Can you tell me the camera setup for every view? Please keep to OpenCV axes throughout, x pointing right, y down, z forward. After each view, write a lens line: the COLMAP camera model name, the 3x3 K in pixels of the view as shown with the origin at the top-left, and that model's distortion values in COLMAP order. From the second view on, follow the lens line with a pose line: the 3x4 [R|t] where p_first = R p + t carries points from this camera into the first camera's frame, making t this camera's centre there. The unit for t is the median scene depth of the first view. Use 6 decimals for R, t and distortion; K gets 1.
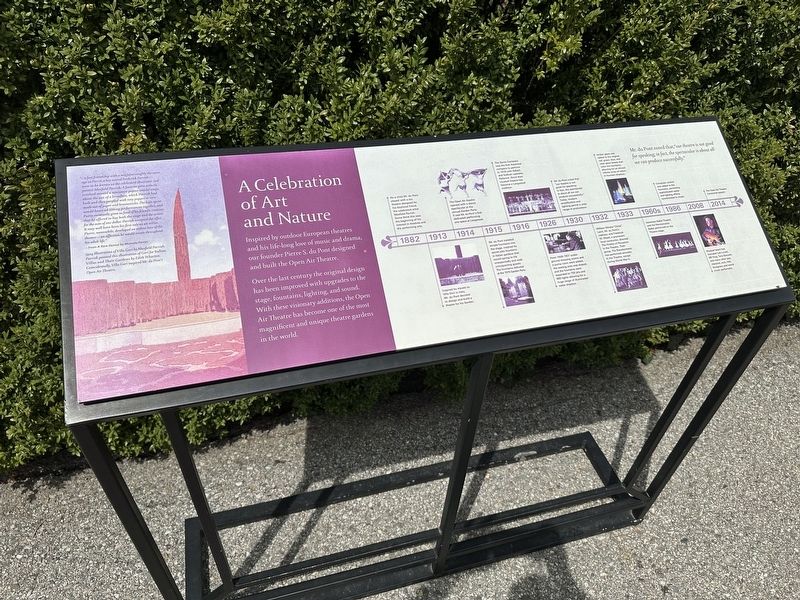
lens RADIAL K [[544.6, 0, 400.0], [0, 544.6, 300.0], [0, 0, 1]] dist [0.043470, -0.062411]
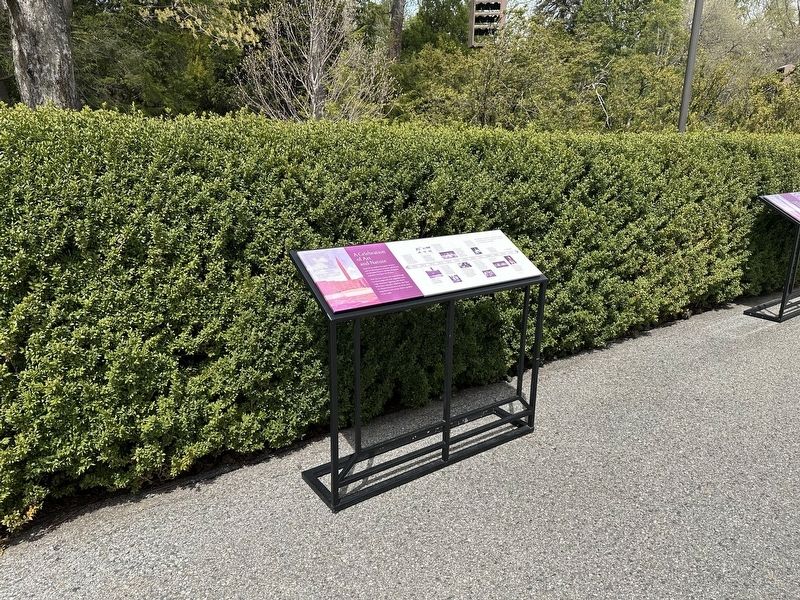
lens RADIAL K [[499.7, 0, 400.0], [0, 499.7, 300.0], [0, 0, 1]] dist [0.037915, -0.000019]
pose [[0.944602, -0.140500, 0.296624, -0.739153], [0.247691, 0.898116, -0.363370, 0.842499], [-0.215349, 0.416711, 0.883163, -1.025841]]
